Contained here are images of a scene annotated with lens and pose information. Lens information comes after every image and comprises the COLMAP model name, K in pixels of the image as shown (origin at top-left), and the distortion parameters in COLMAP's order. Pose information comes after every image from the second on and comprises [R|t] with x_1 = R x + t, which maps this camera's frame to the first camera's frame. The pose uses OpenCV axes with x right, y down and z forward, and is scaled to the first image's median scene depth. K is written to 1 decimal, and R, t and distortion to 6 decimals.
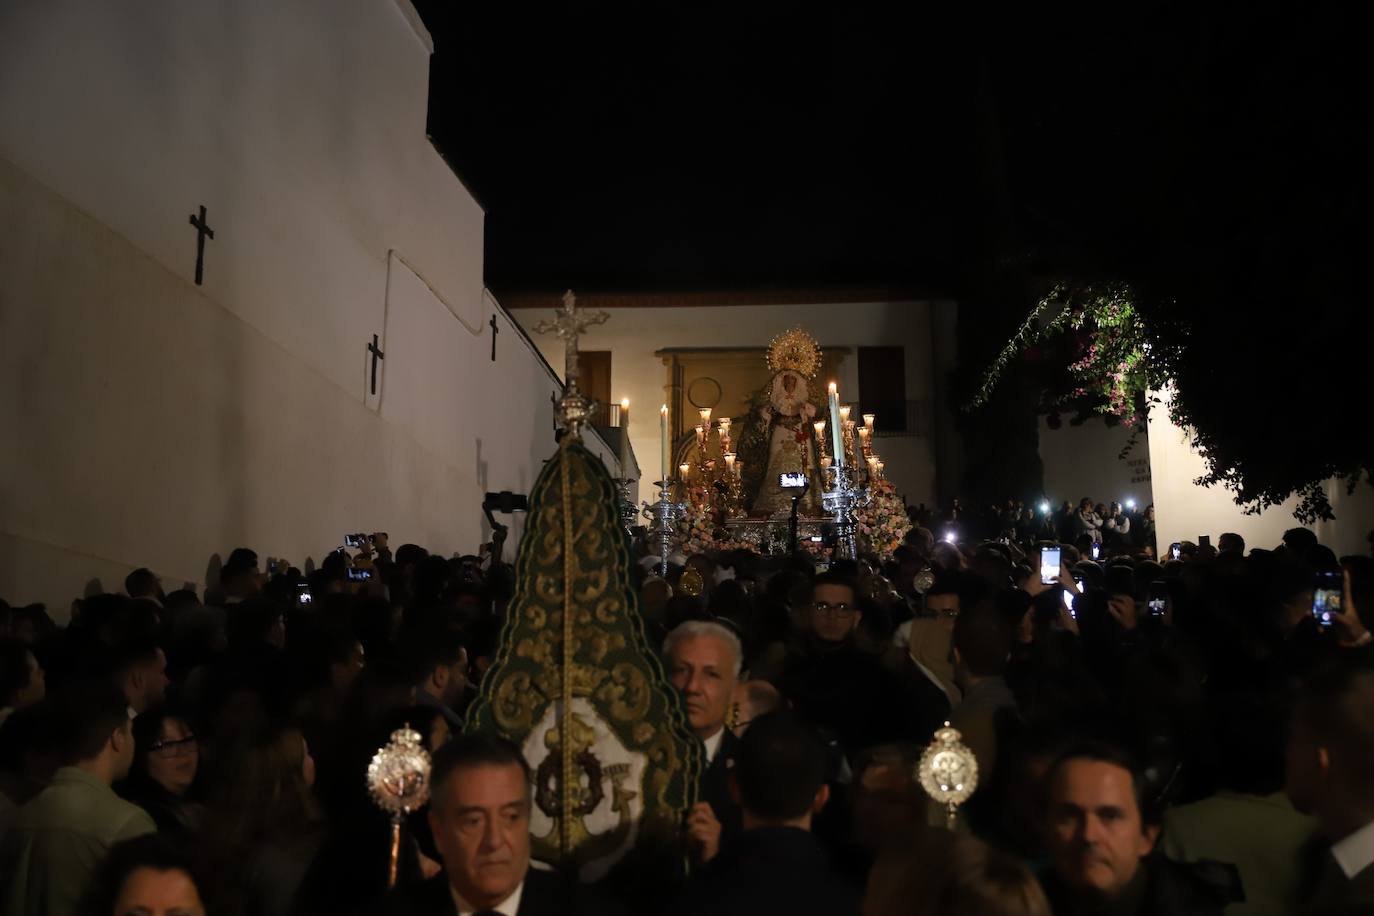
lens RADIAL K [[1385.6, 0, 812.3], [0, 1385.6, 452.4], [0, 0, 1]] dist [-0.002998, 0.005744]
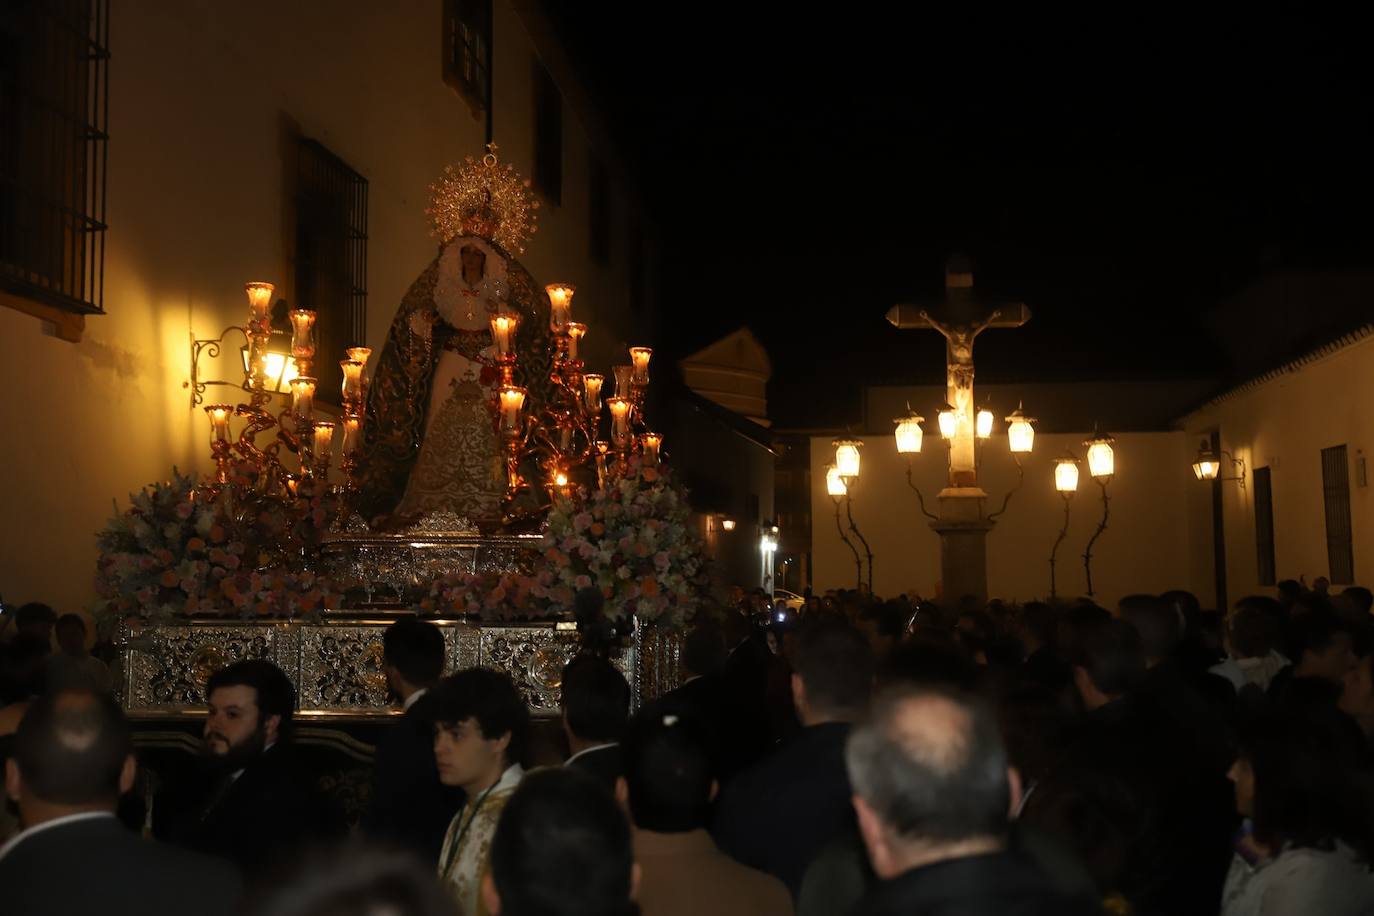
lens RADIAL K [[1587.6, 0, 662.2], [0, 1587.6, 439.4], [0, 0, 1]] dist [0.101613, -0.029184]
pose [[0.999632, 0.025638, -0.008880, 0.058471], [-0.026138, 0.997755, -0.061653, 0.045533], [0.007279, 0.061862, 0.998058, 0.439847]]
